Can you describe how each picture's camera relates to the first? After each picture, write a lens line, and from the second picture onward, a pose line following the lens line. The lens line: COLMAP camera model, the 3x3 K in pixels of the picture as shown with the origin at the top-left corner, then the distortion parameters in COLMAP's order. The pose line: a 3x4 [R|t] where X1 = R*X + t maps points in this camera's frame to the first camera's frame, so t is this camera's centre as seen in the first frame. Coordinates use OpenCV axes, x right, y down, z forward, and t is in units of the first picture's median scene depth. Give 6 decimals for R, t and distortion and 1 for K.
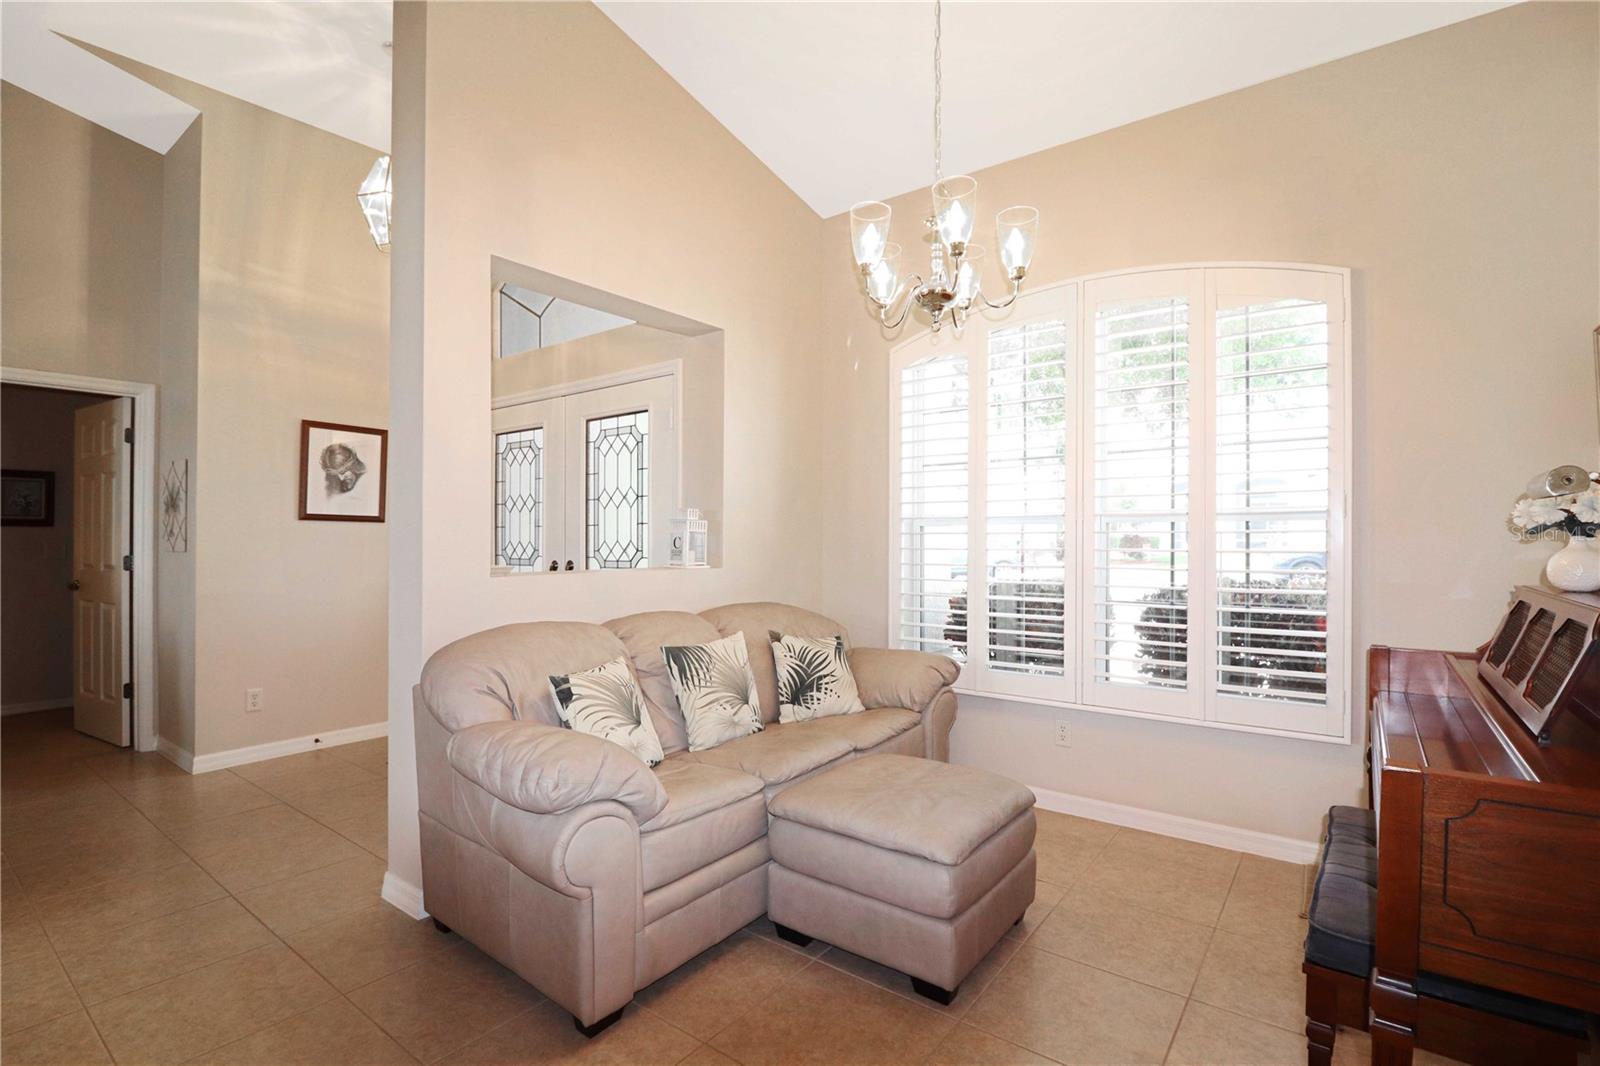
lens RADIAL K [[730.9, 0, 797.7], [0, 730.9, 551.1], [0, 0, 1]] dist [-0.019727, -0.000268]
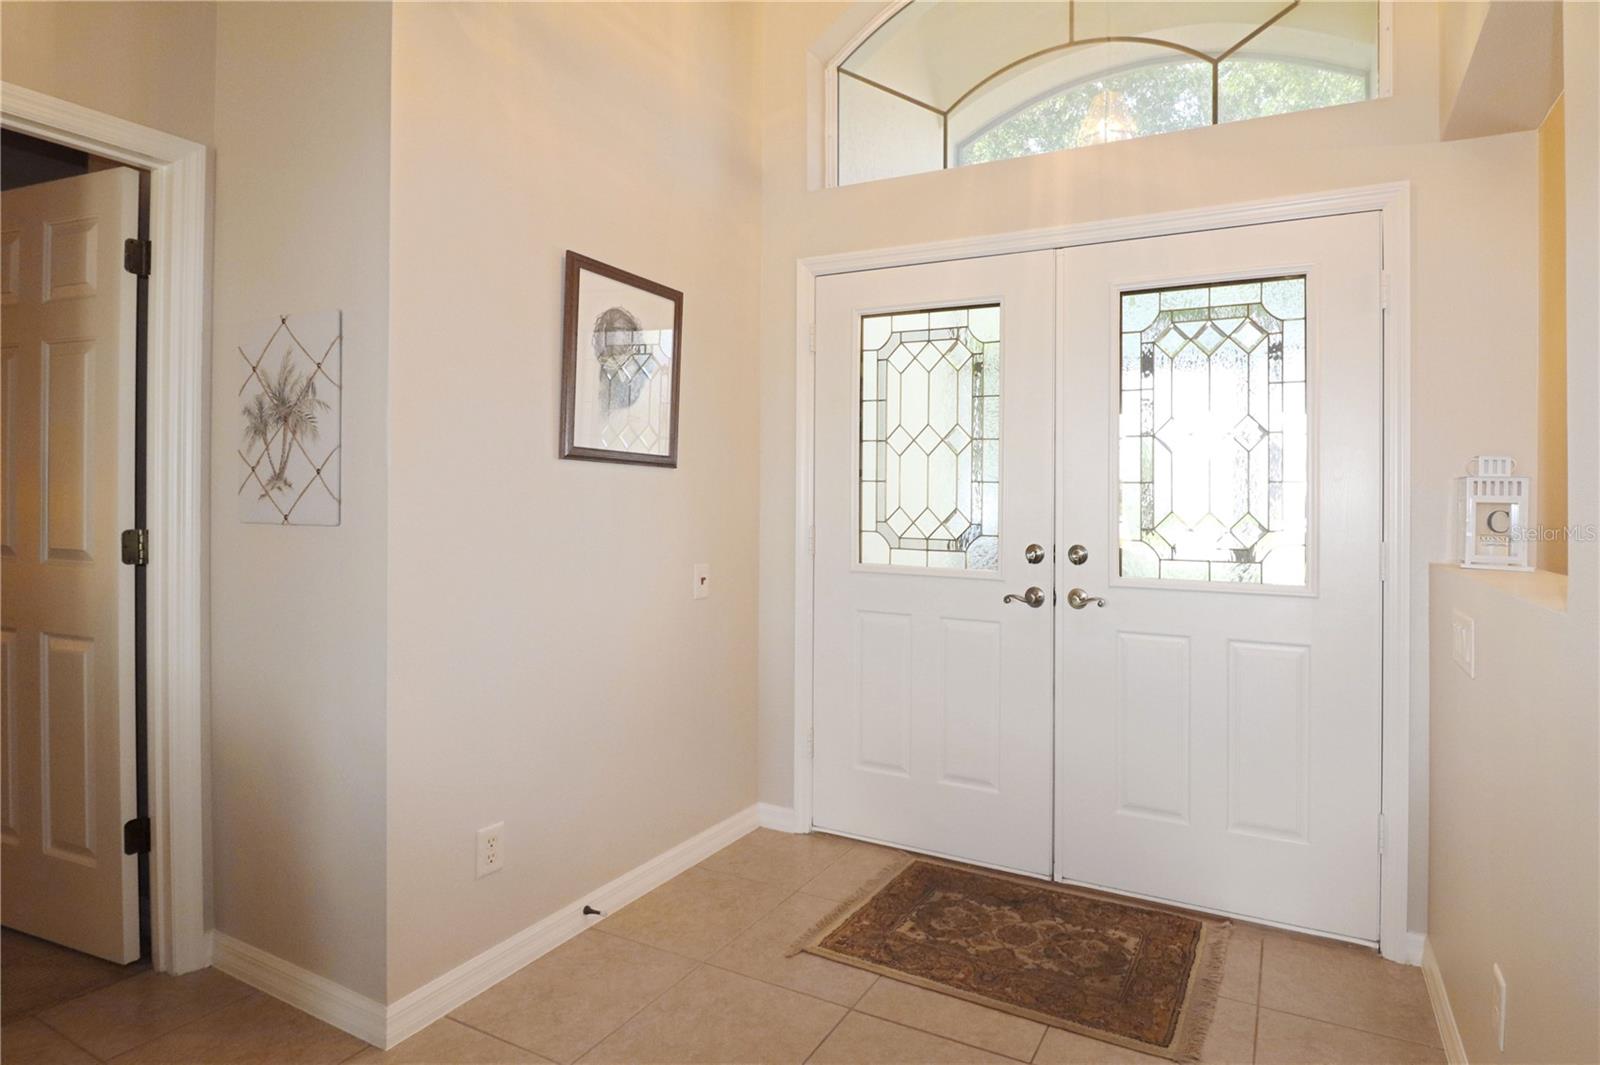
lens RADIAL K [[825.3, 0, 943.3], [0, 825.3, 522.1], [0, 0, 1]] dist [-0.017174, 0.000355]
pose [[0.979483, 0.010637, 0.201247, -0.541807], [-0.012573, 0.999886, 0.008344, -0.008590], [-0.201136, -0.010703, 0.979505, 0.409392]]
